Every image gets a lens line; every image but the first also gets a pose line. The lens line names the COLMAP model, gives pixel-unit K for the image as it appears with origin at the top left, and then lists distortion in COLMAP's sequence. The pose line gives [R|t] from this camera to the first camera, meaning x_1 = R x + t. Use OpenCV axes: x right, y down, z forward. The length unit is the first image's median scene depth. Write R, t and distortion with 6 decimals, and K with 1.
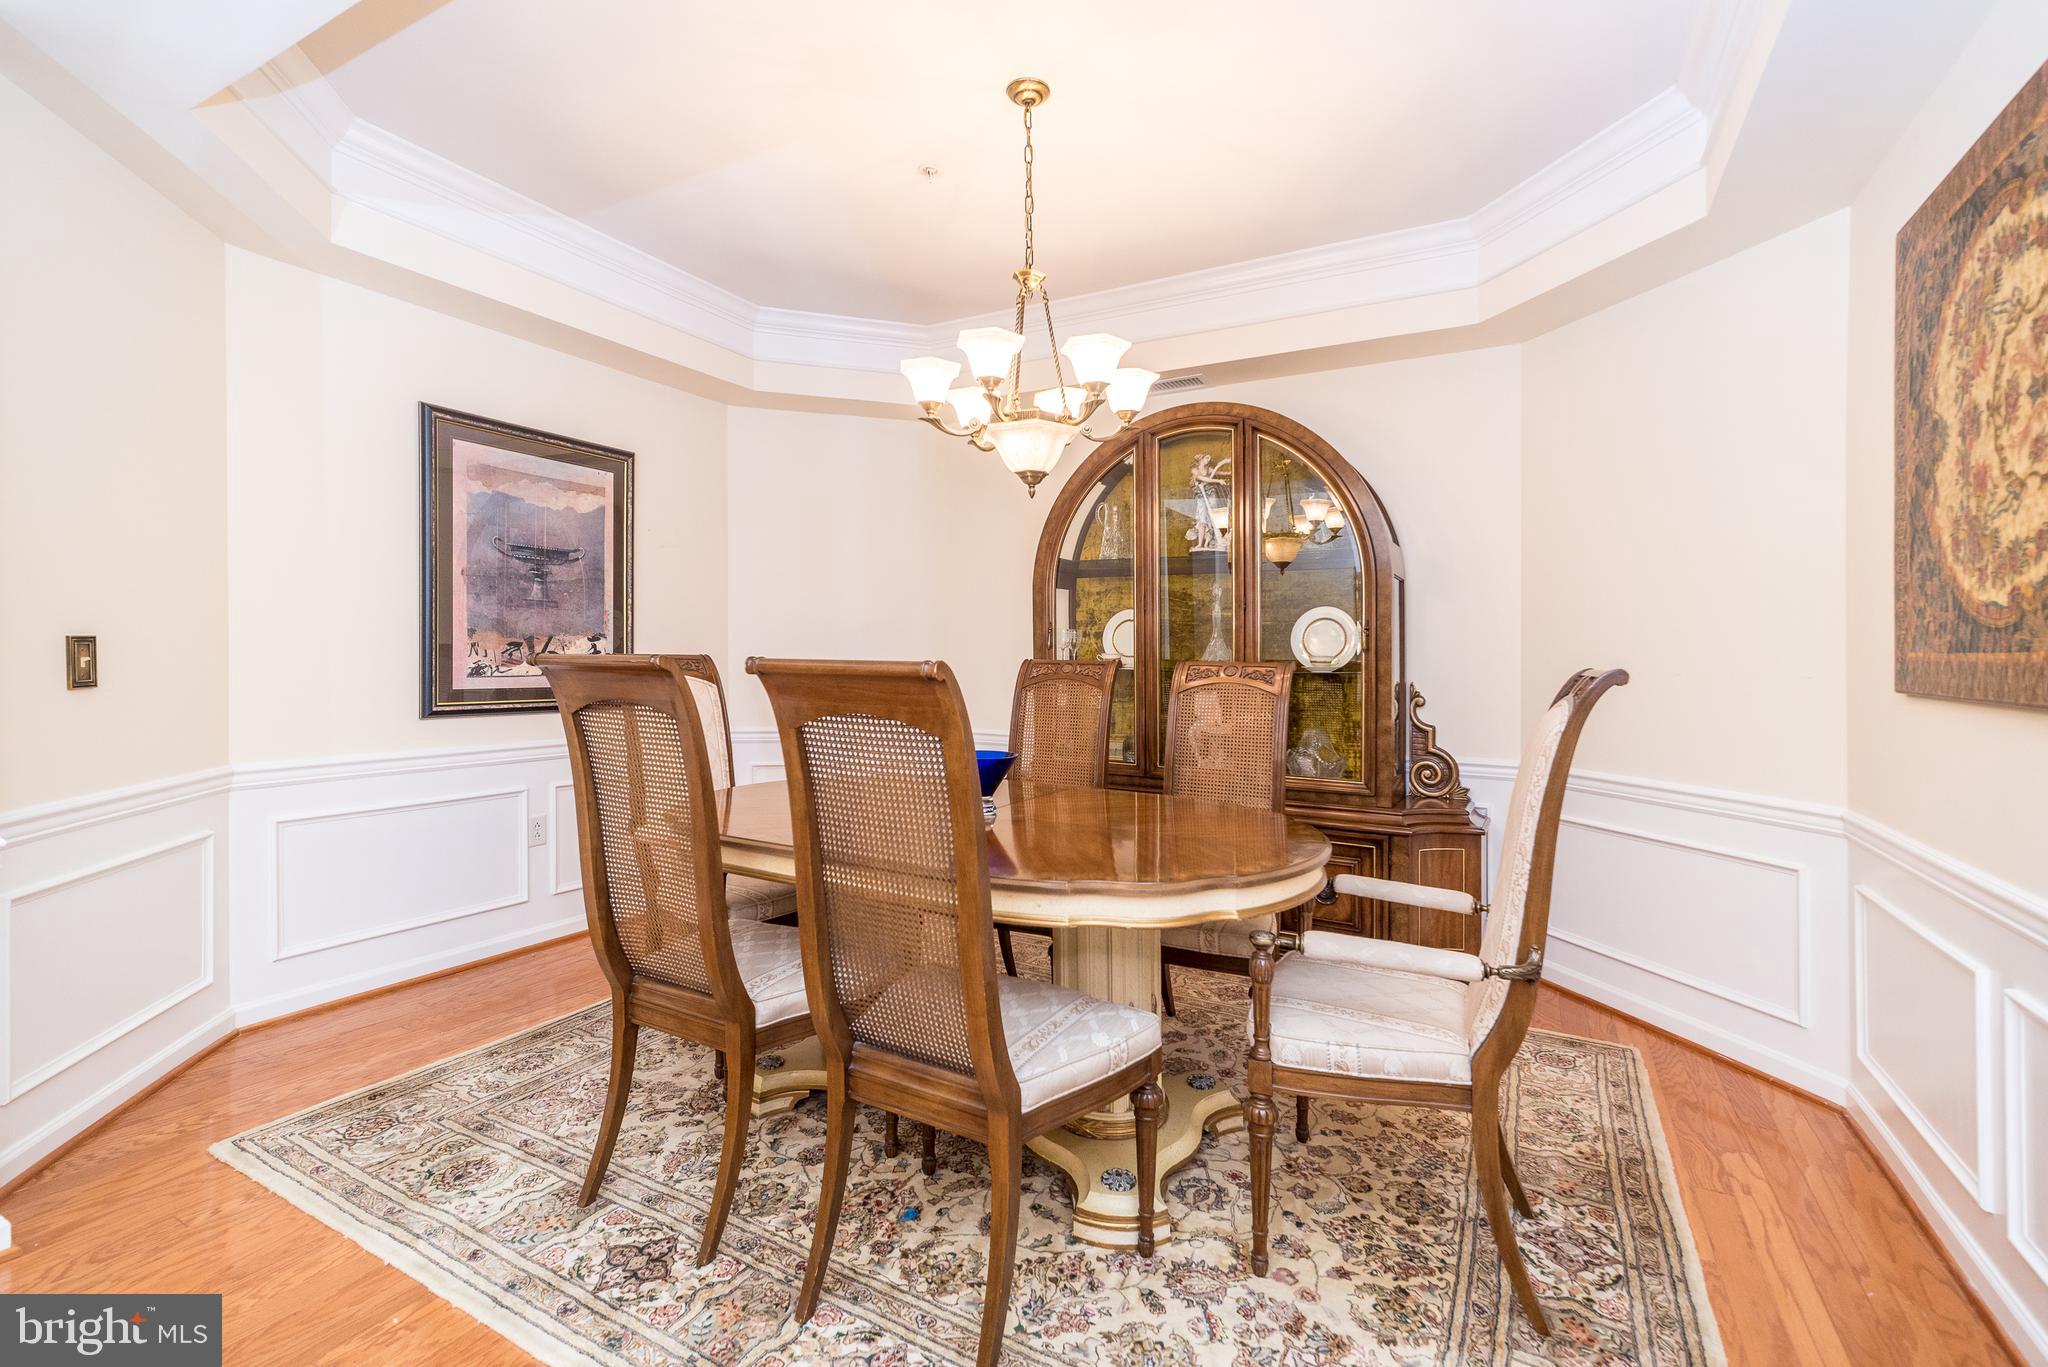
lens RADIAL K [[908.3, 0, 1028.7], [0, 908.3, 665.8], [0, 0, 1]] dist [0.001718, 0.000070]
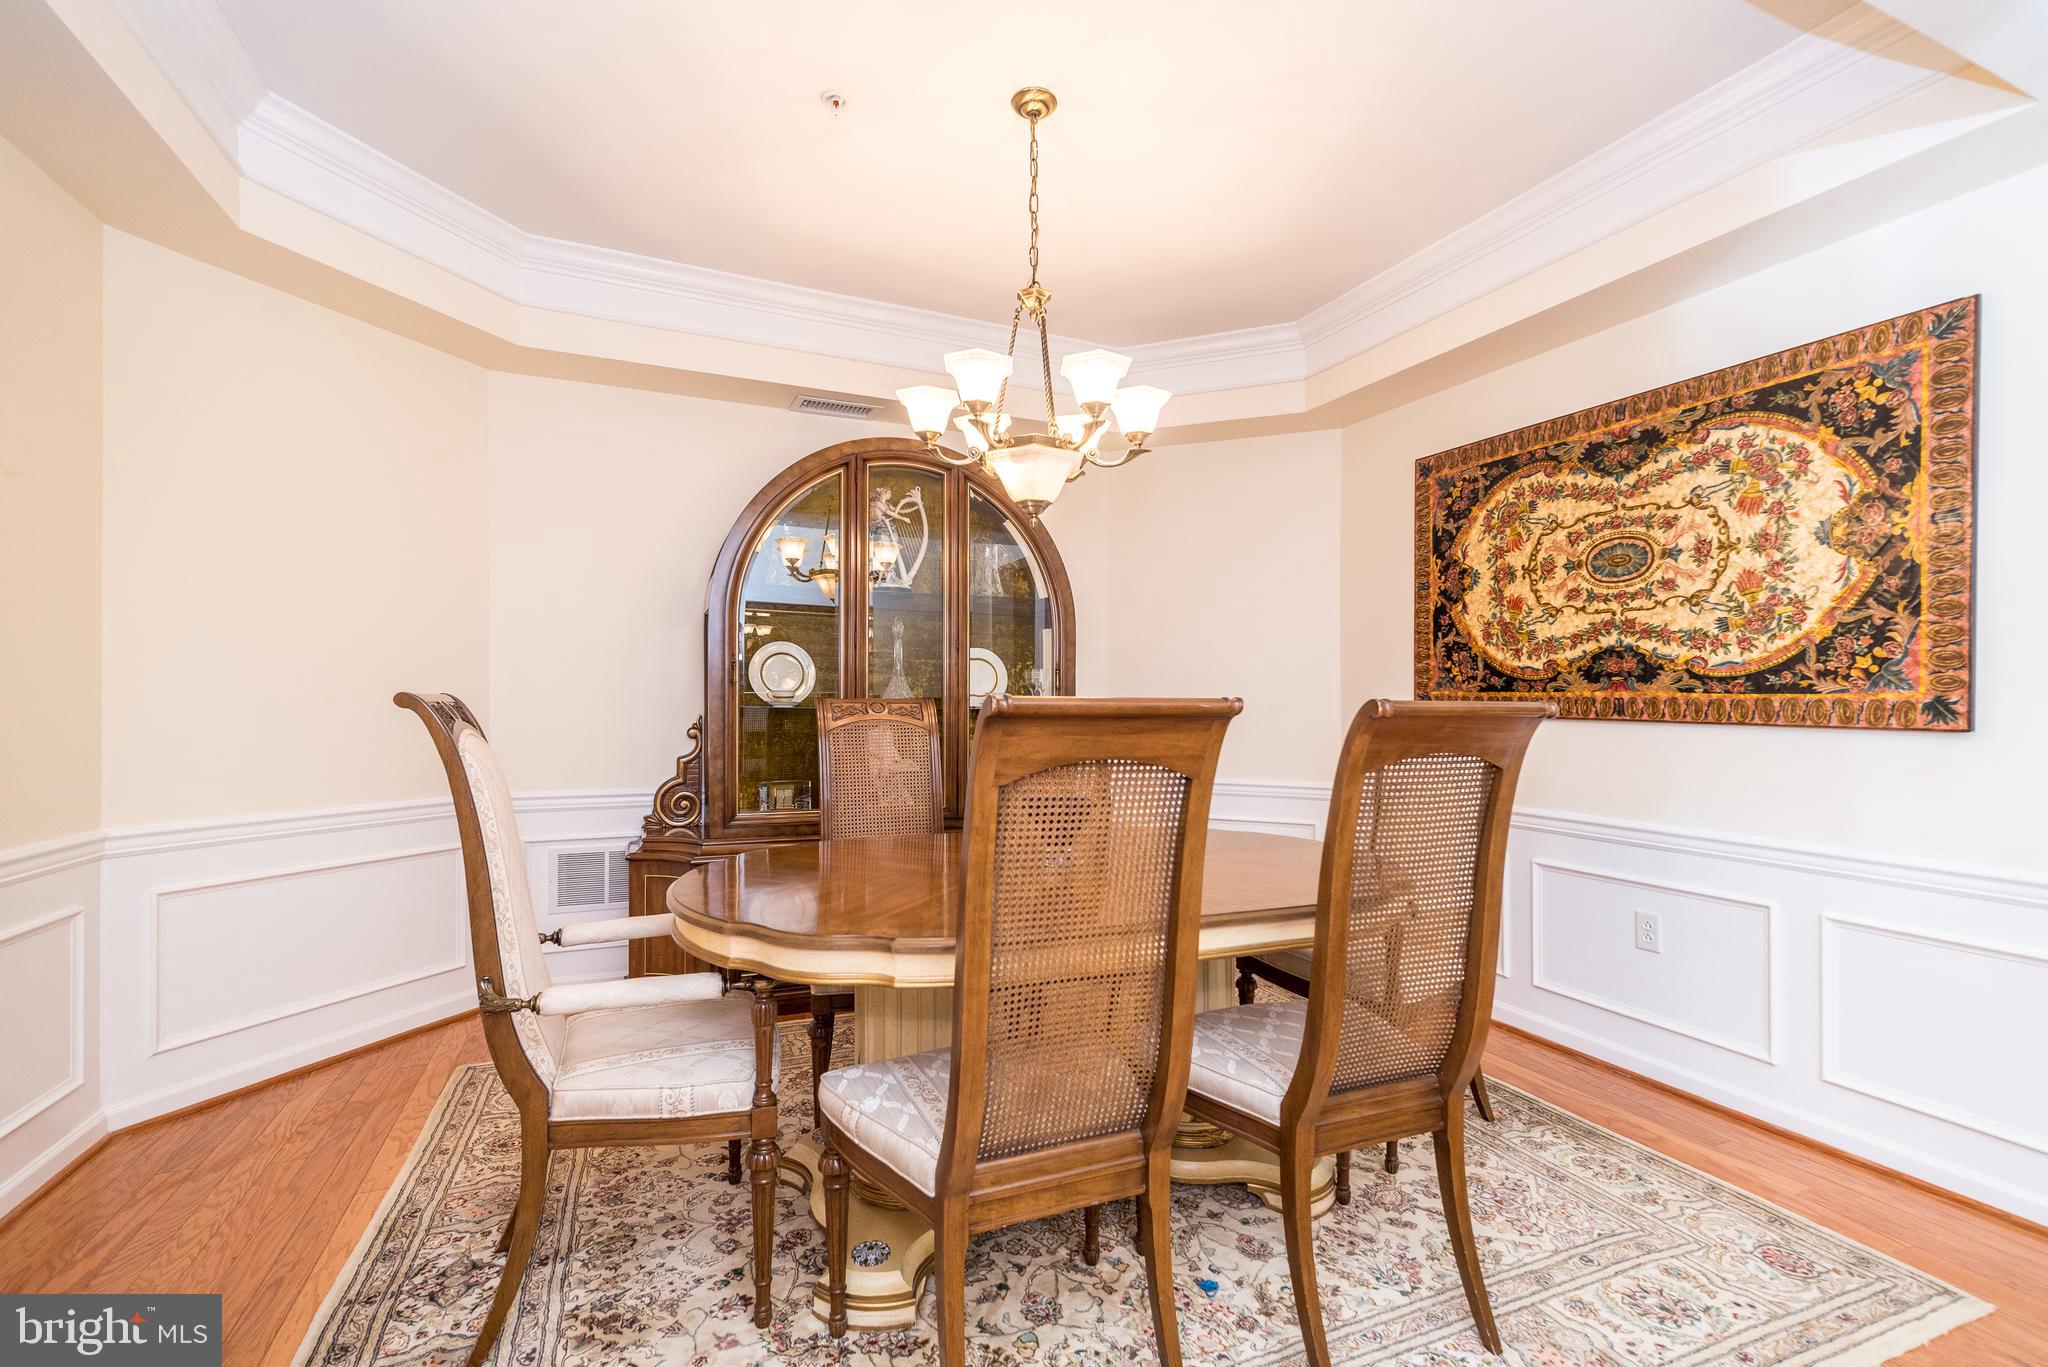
lens RADIAL K [[894.3, 0, 1020.0], [0, 894.3, 691.2], [0, 0, 1]] dist [0.003380, 0.000788]
pose [[0.605800, 0.000023, 0.795617, -0.664193], [0.007714, 0.999953, -0.005902, -0.007557], [-0.795579, 0.009713, 0.605771, 0.393509]]
